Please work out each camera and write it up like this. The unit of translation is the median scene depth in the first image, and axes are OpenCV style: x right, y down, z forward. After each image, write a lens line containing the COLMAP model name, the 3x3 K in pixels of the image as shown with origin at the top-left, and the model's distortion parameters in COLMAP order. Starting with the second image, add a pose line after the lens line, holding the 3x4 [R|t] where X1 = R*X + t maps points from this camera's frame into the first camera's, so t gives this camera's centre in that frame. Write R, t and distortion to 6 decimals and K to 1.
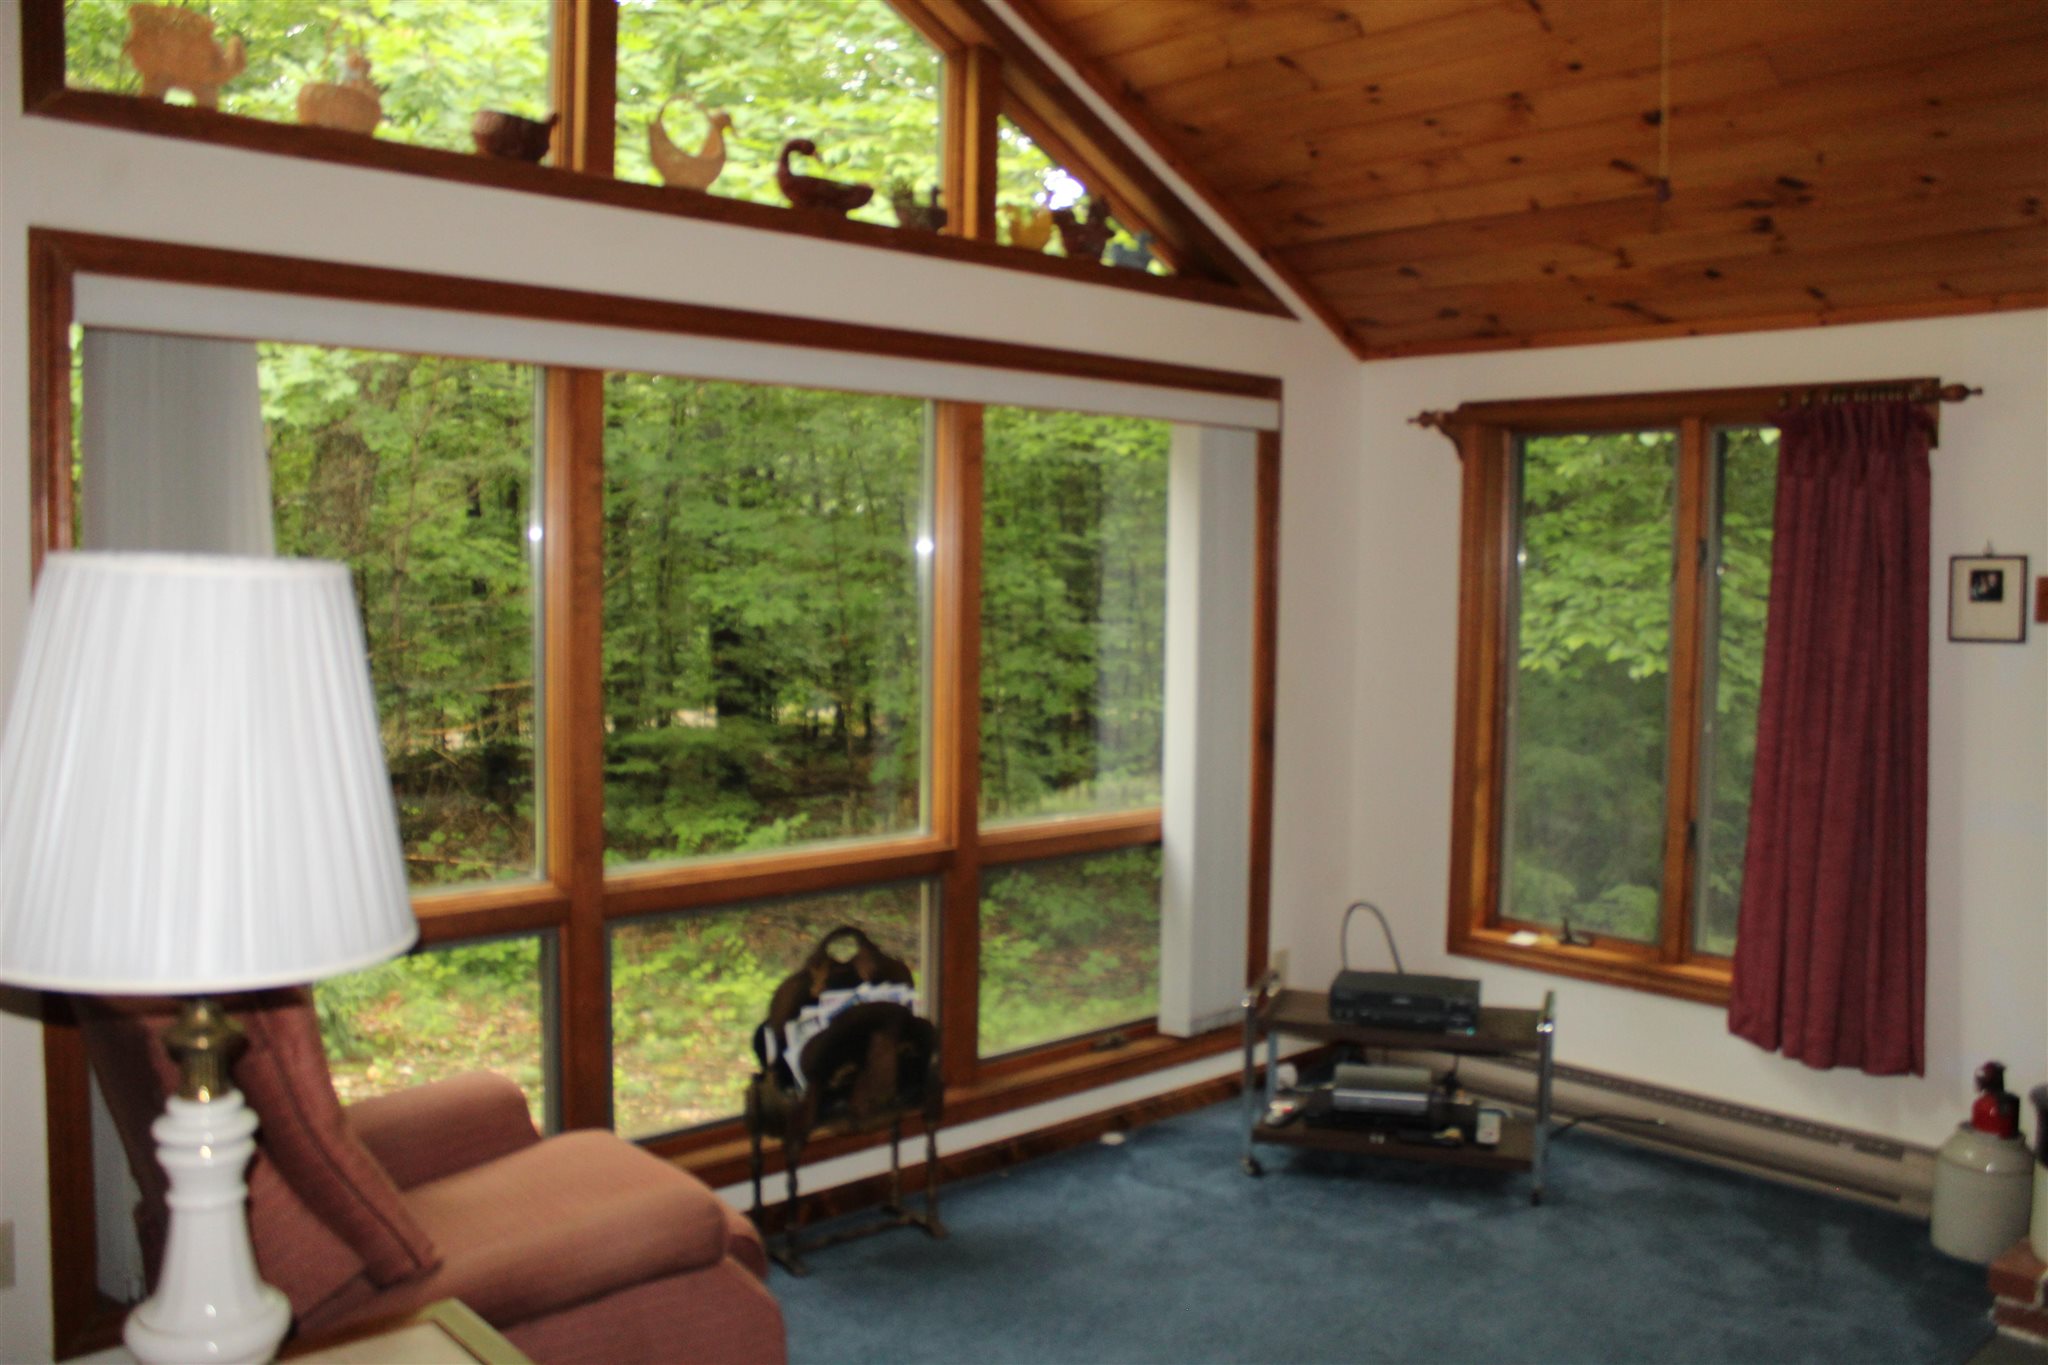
lens RADIAL K [[1726.8, 0, 1027.3], [0, 1726.8, 685.9], [0, 0, 1]] dist [-0.155422, 0.138100]
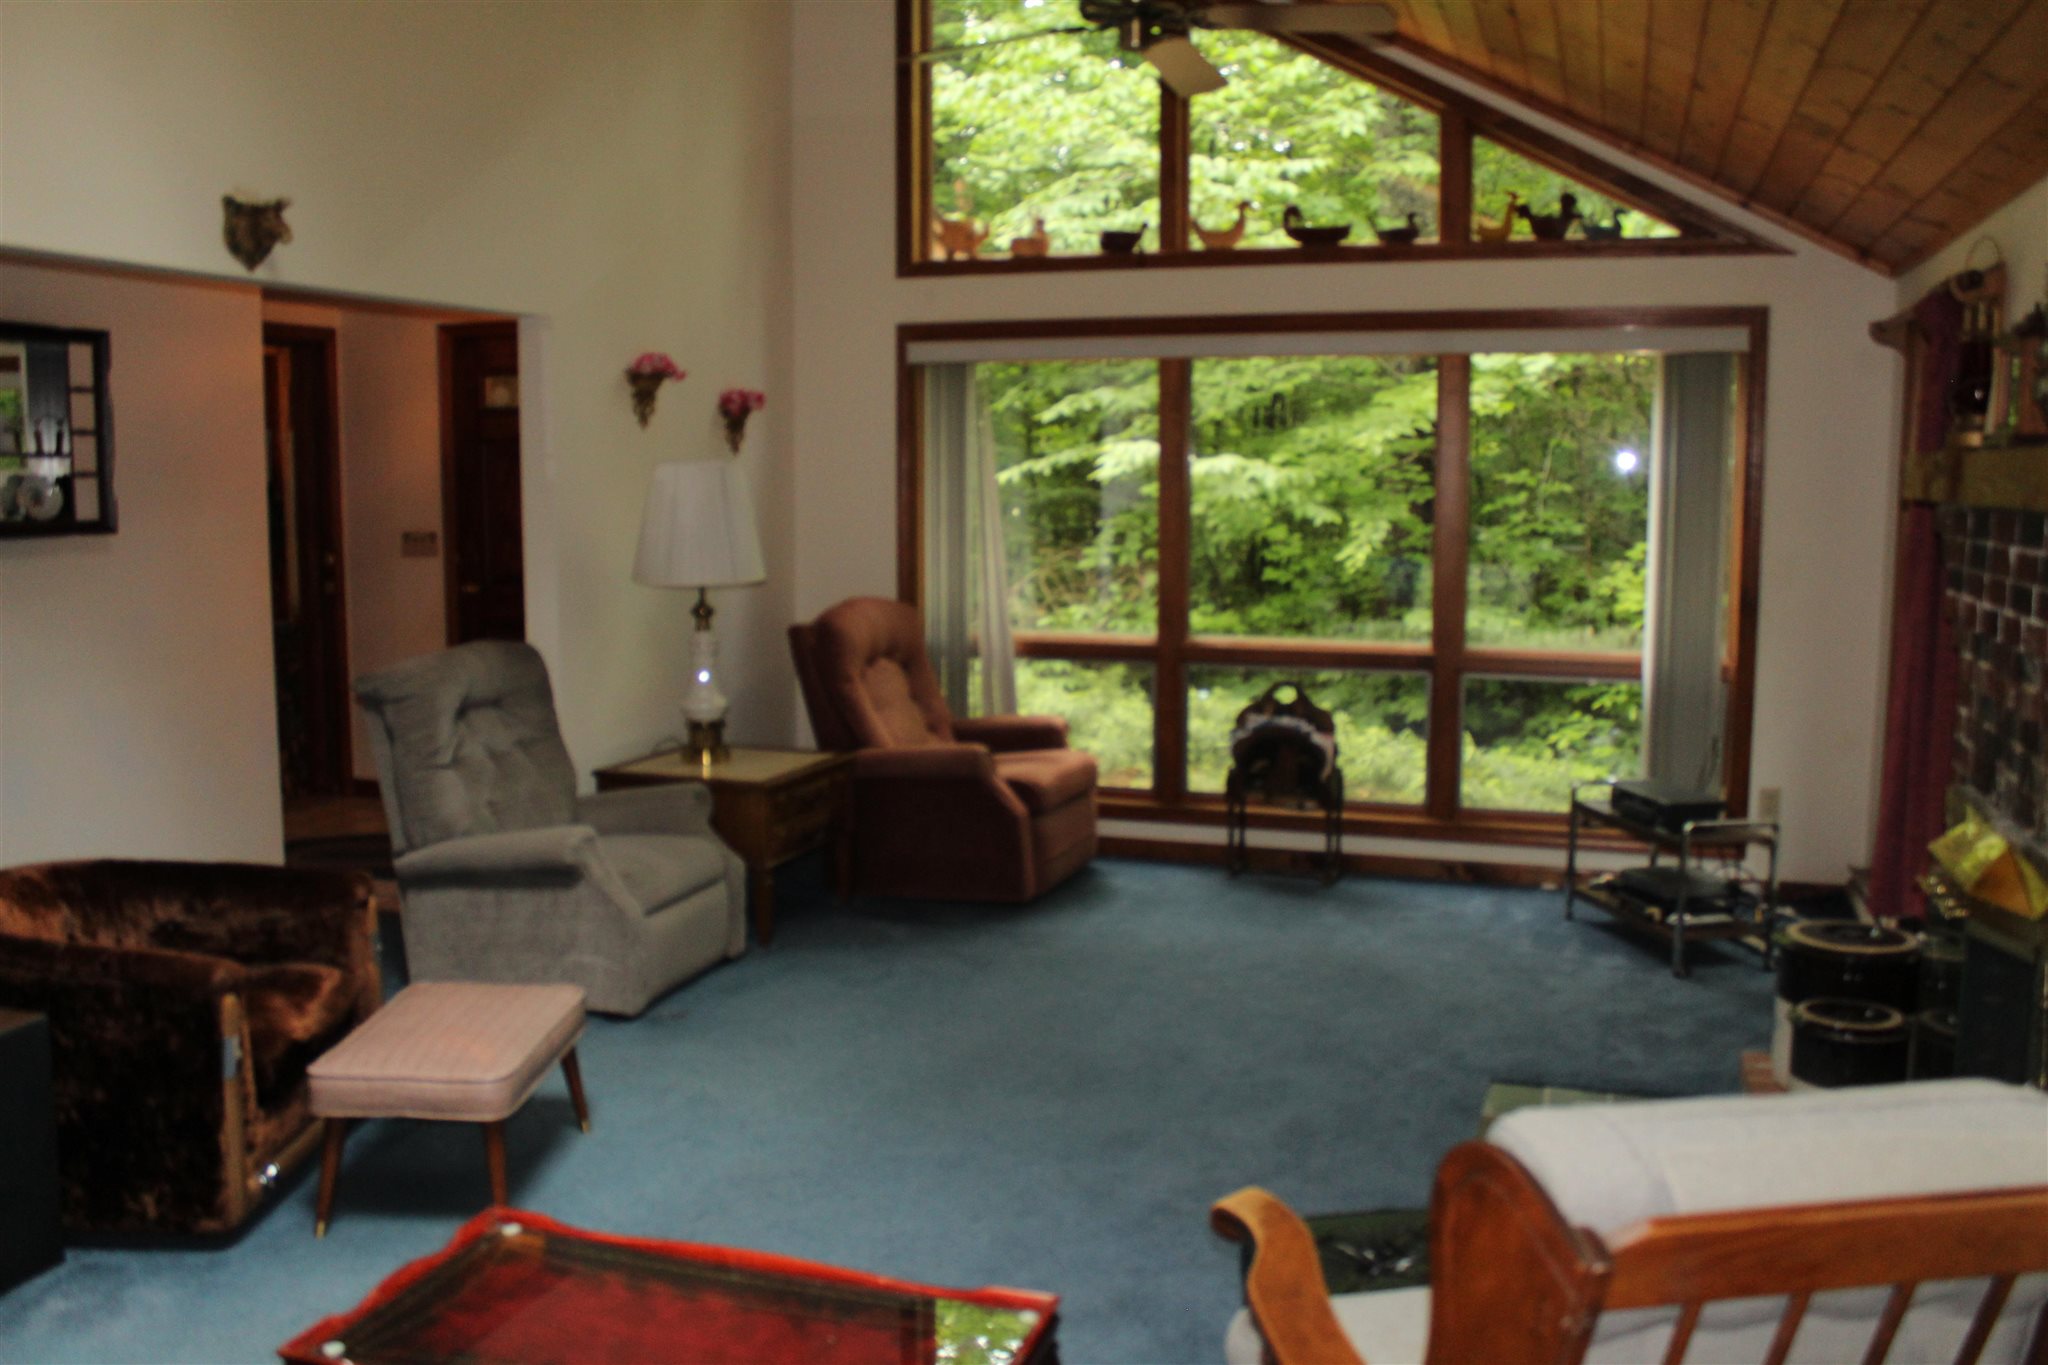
lens RADIAL K [[1726.8, 0, 1016.7], [0, 1726.8, 683.6], [0, 0, 1]] dist [-0.155422, 0.138100]
pose [[0.470562, 0.094381, -0.877305, 1.159609], [-0.055569, 0.995459, 0.077287, 0.026968], [0.880615, 0.012383, 0.473670, -0.020496]]
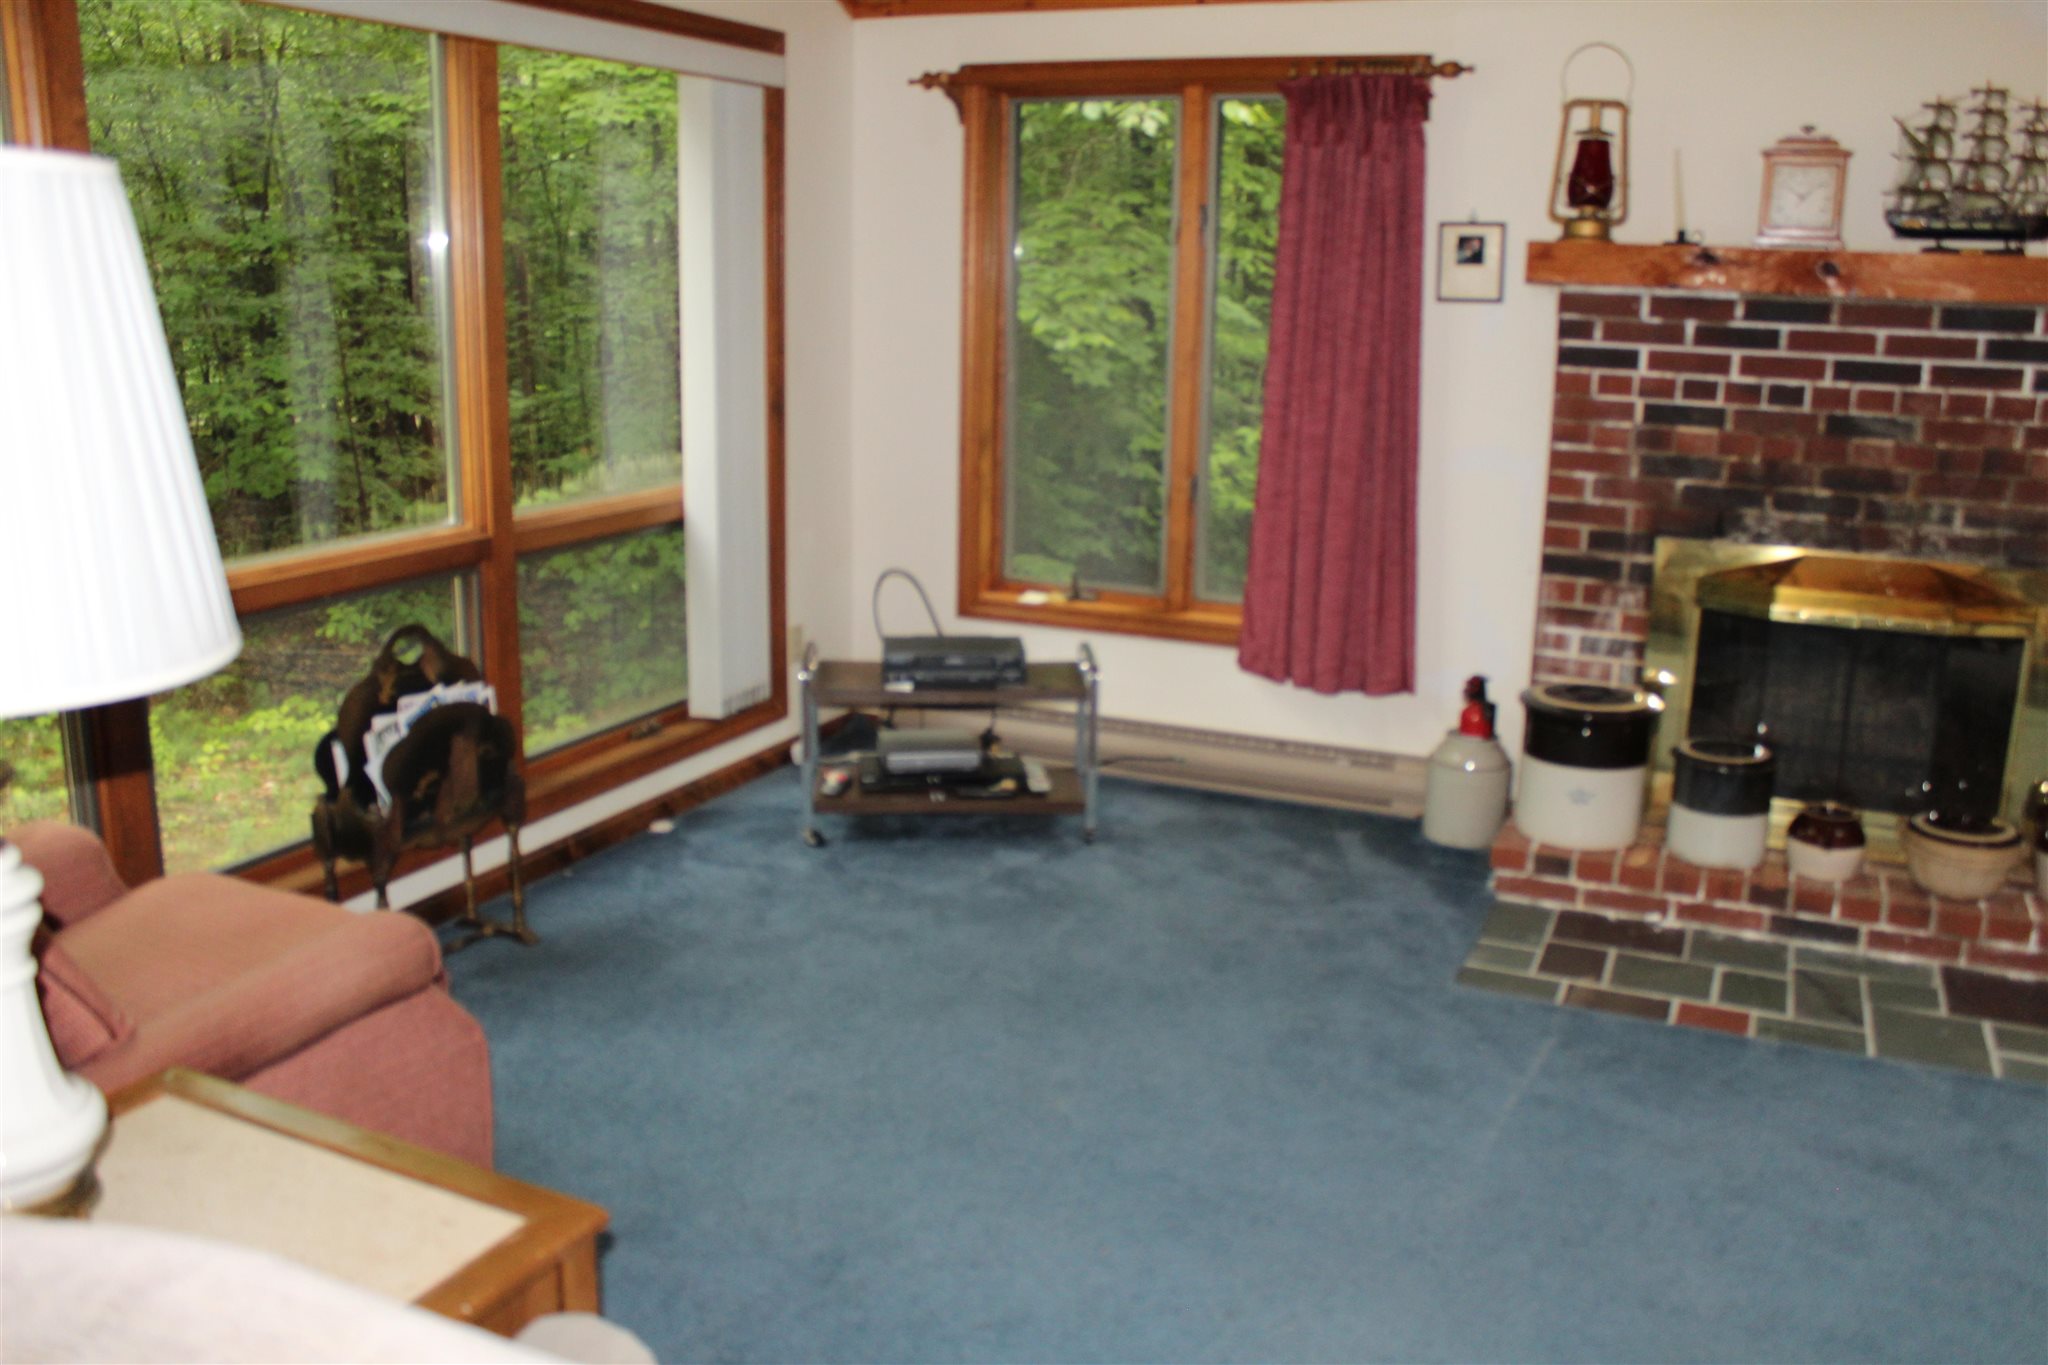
lens RADIAL K [[1726.8, 0, 1034.3], [0, 1726.8, 677.1], [0, 0, 1]] dist [-0.155422, 0.138100]
pose [[0.923378, -0.085911, 0.374156, -0.128484], [0.020564, 0.984307, 0.175261, 0.014620], [-0.383342, -0.154138, 0.910654, 0.042267]]
